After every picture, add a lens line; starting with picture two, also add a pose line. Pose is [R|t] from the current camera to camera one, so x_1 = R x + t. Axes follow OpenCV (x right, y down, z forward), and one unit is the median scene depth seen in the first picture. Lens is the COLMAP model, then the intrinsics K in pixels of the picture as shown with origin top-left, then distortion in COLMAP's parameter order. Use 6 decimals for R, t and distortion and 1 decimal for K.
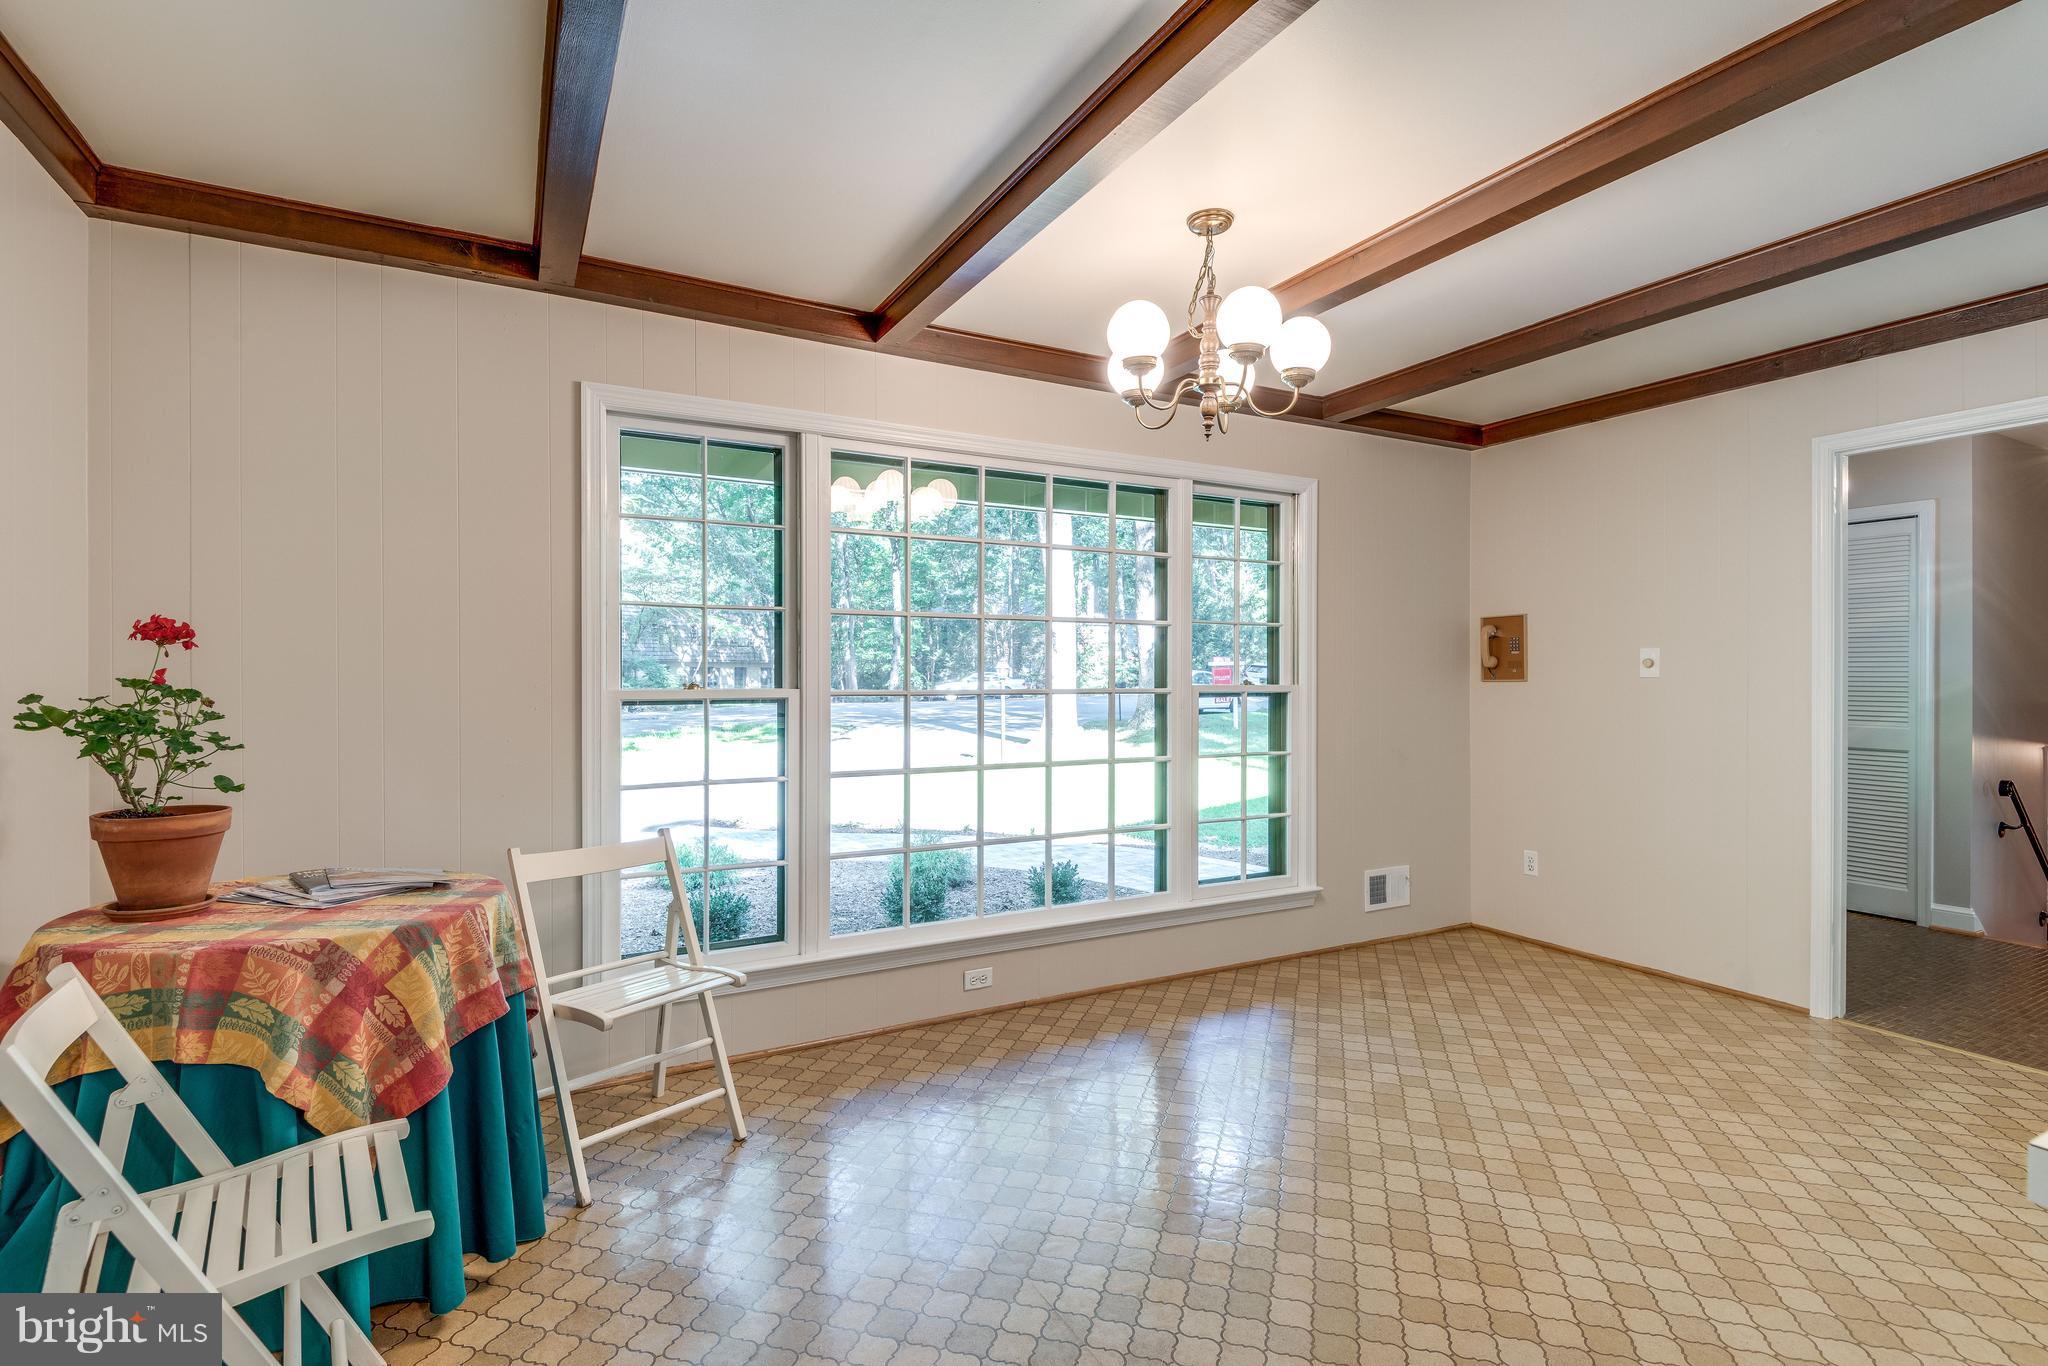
lens RADIAL K [[966.5, 0, 1024.0], [0, 966.5, 683.0], [0, 0, 1]] dist [-0.000117, -0.000223]
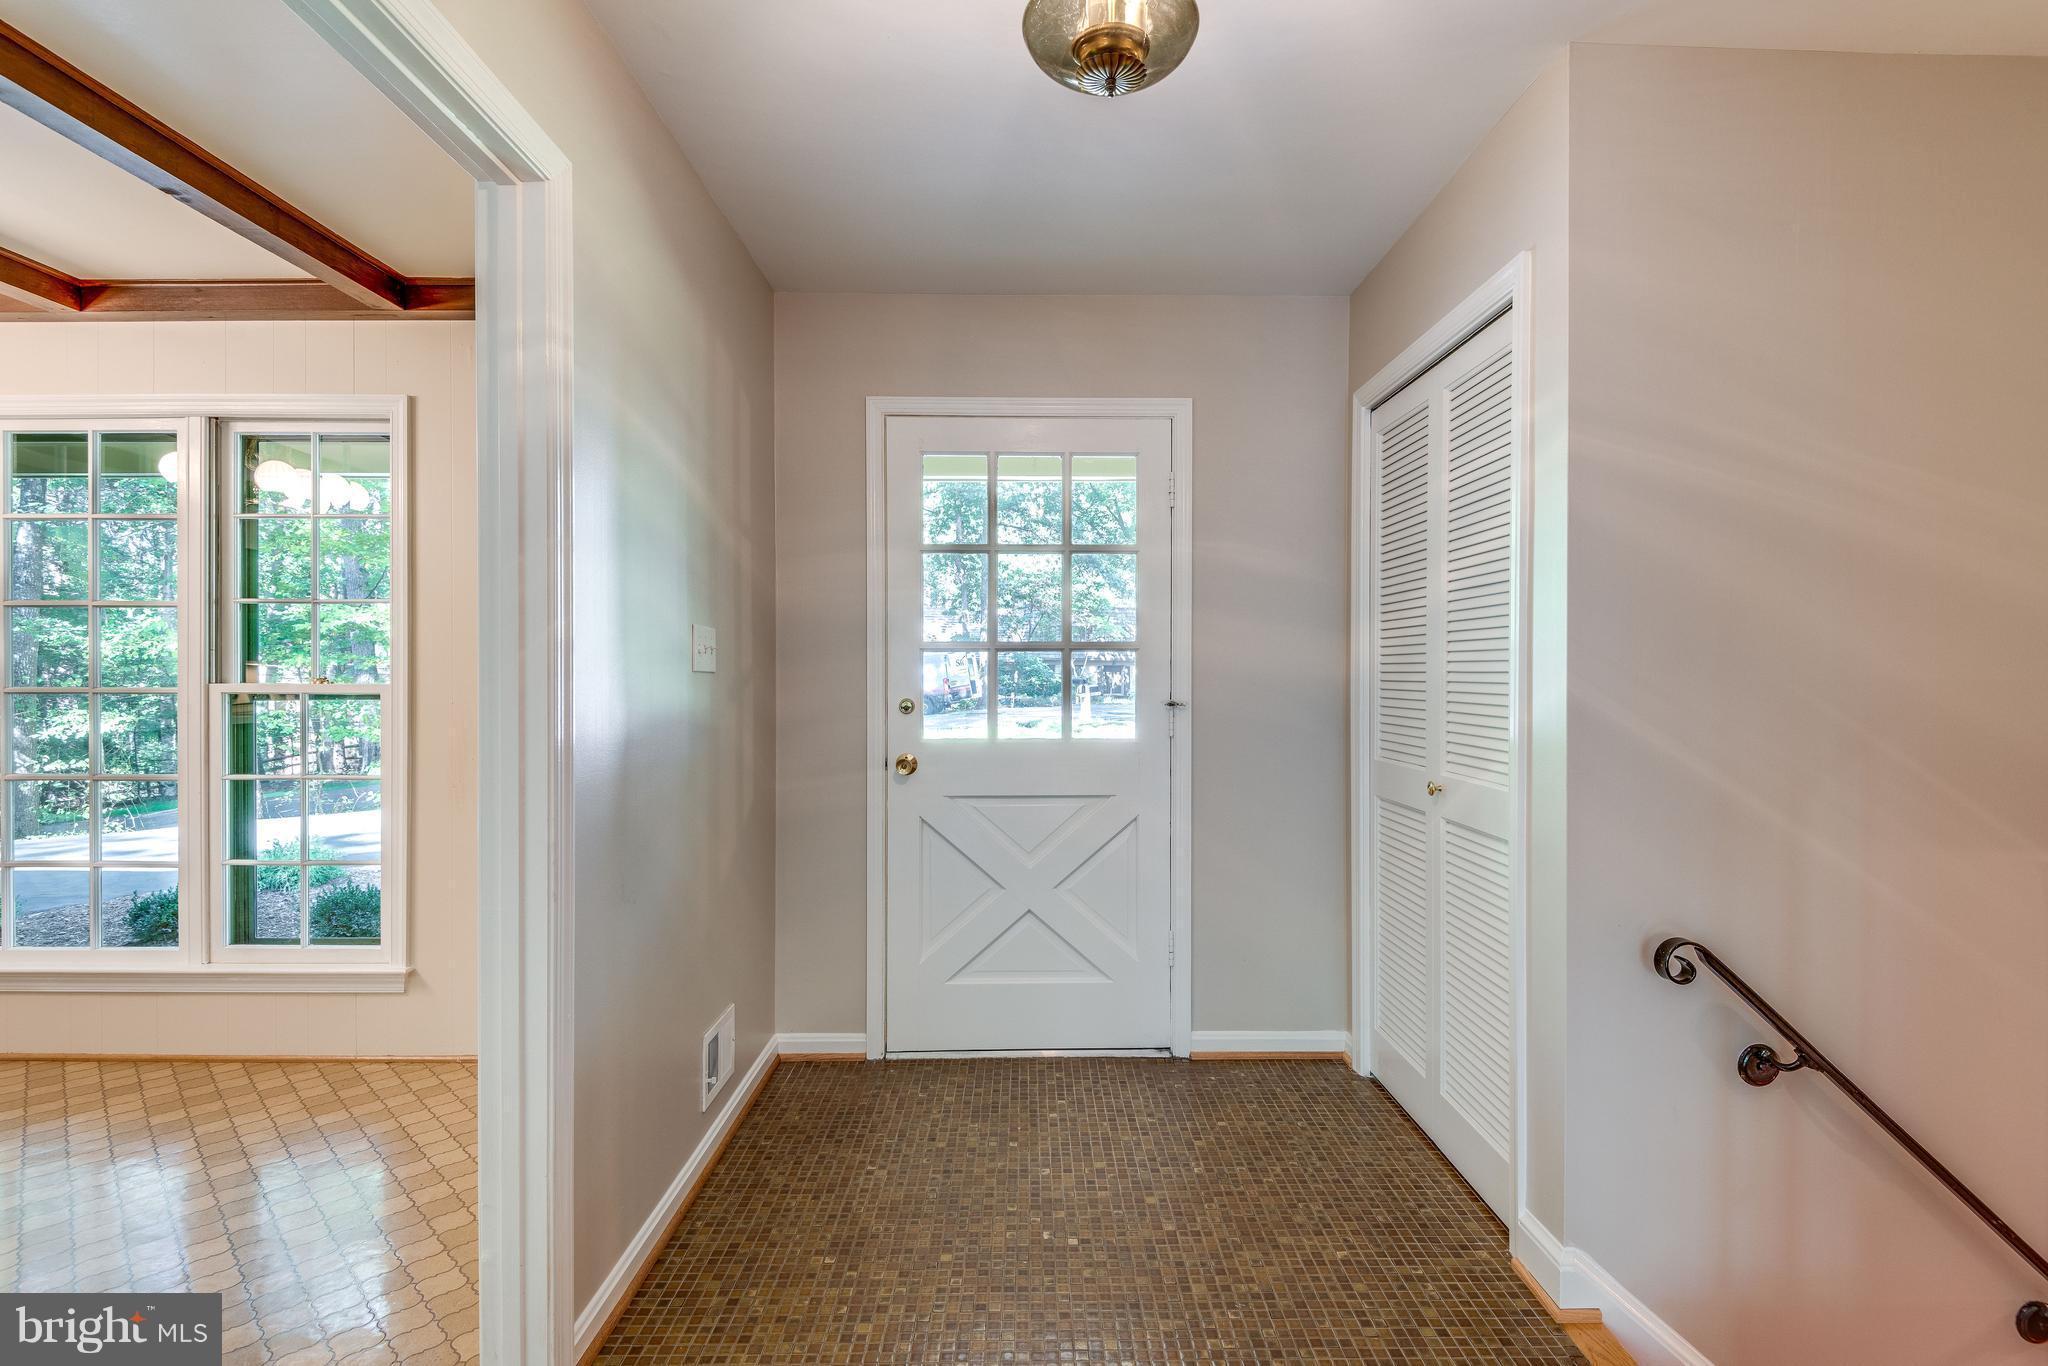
lens RADIAL K [[966.5, 0, 1024.0], [0, 966.5, 683.0], [0, 0, 1]] dist [-0.000117, -0.000223]
pose [[0.881342, -0.000809, -0.472477, 1.048244], [-0.002661, 0.999974, -0.006677, 0.013096], [0.472471, 0.007142, 0.881317, 0.613890]]
